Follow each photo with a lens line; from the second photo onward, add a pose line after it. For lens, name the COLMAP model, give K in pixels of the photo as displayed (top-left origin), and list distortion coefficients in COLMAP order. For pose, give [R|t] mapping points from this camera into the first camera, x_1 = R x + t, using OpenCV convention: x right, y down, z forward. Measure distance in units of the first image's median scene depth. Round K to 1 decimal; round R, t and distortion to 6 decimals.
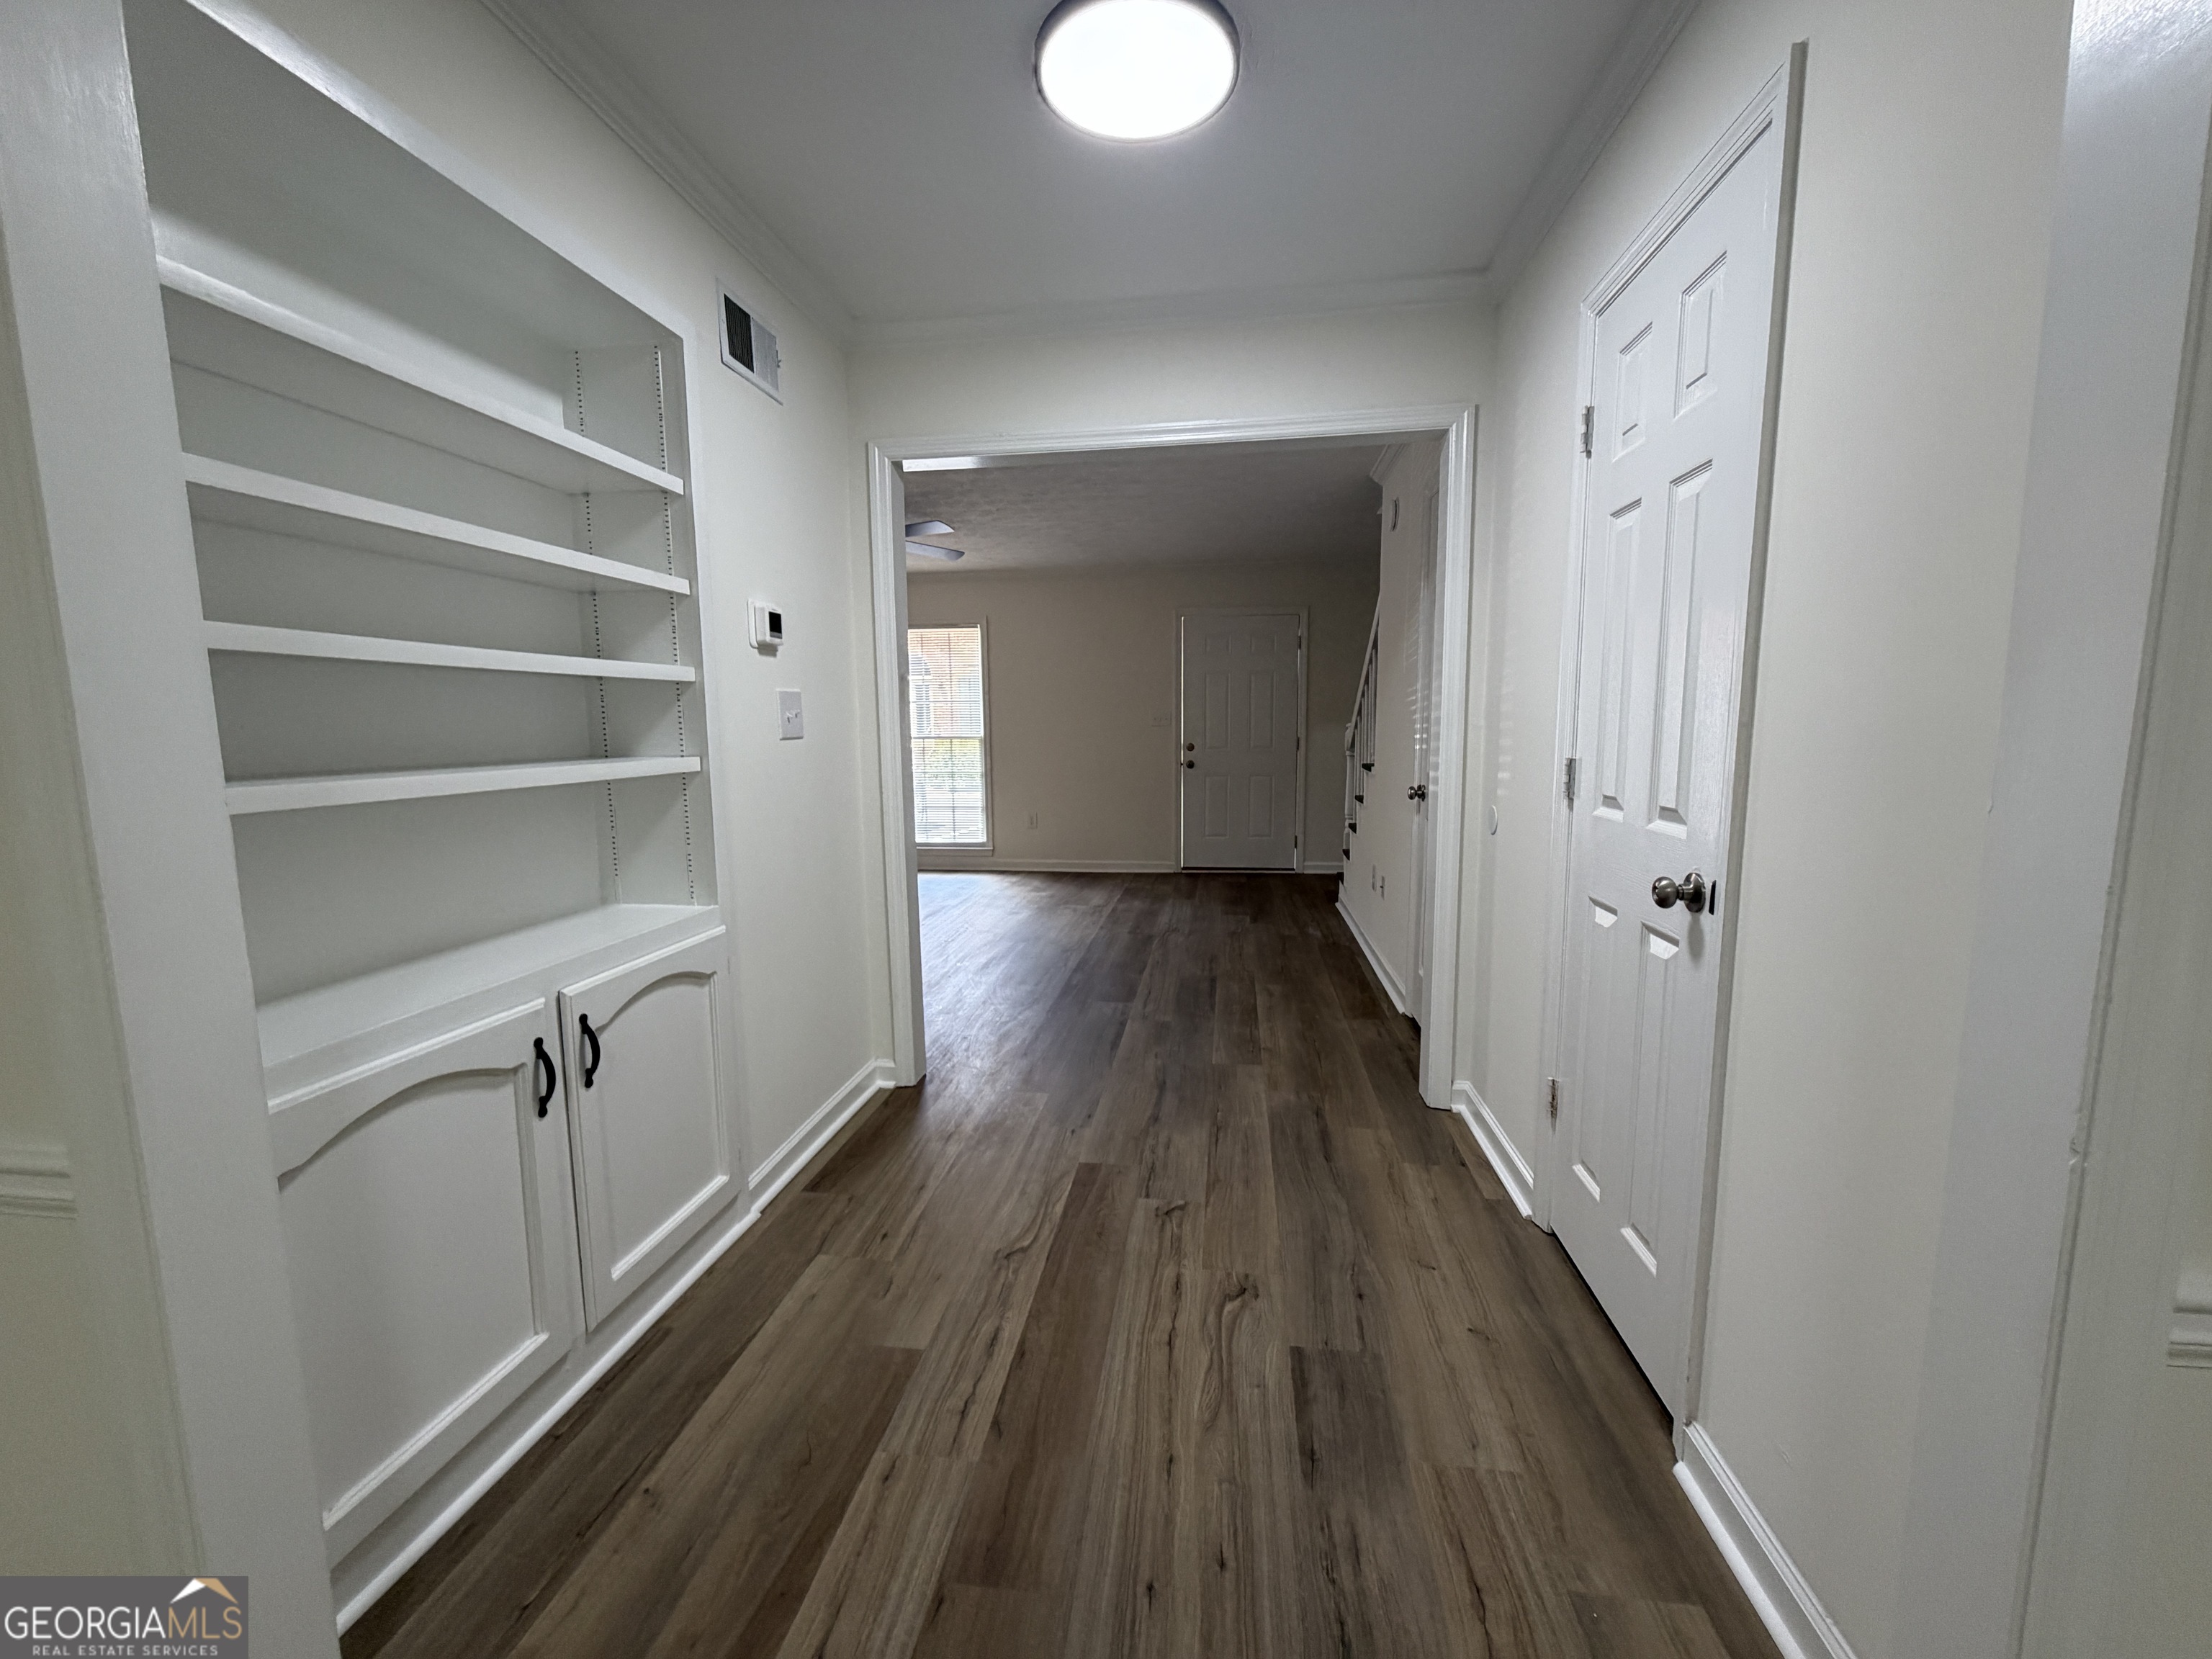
lens RADIAL K [[877.9, 0, 1107.2], [0, 877.9, 820.7], [0, 0, 1]] dist [0.002967, -0.000299]
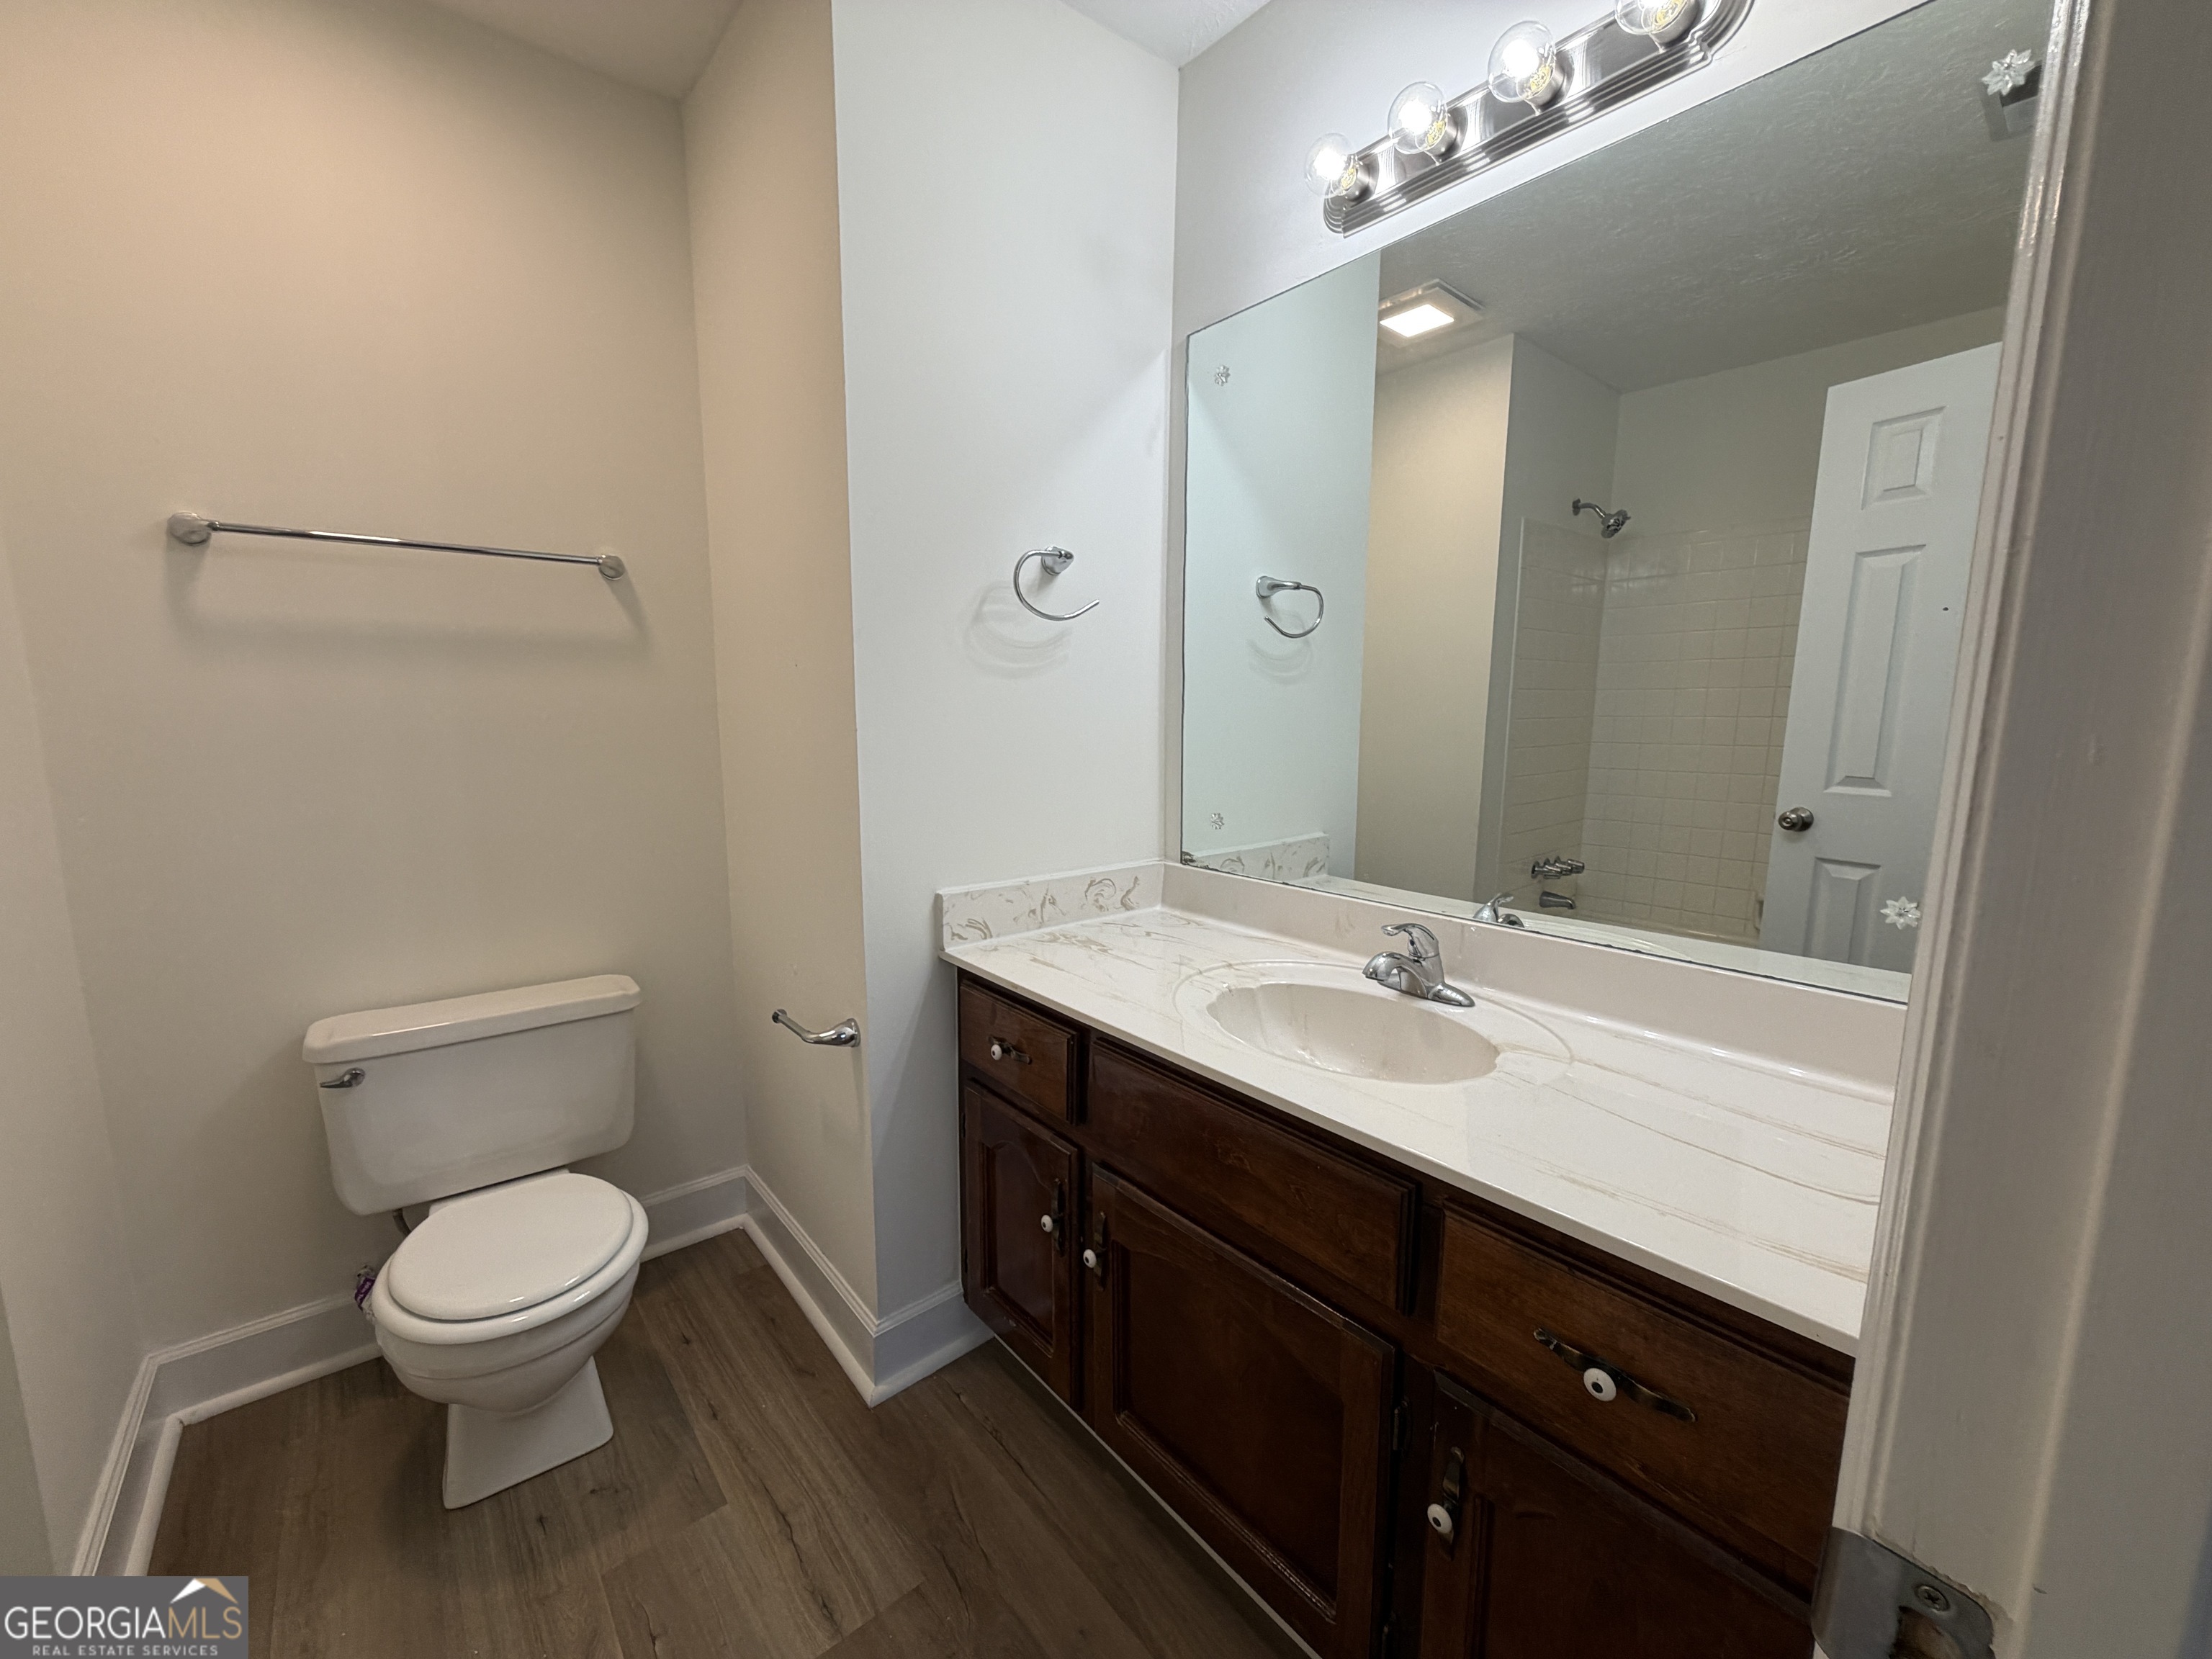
lens RADIAL K [[877.9, 0, 1105.3], [0, 877.9, 835.3], [0, 0, 1]] dist [0.002967, -0.000299]
pose [[-0.669142, 0.107223, -0.735359, 0.203313], [-0.087297, 0.971343, 0.221069, -0.098680], [0.737989, 0.212121, -0.640606, 0.828159]]
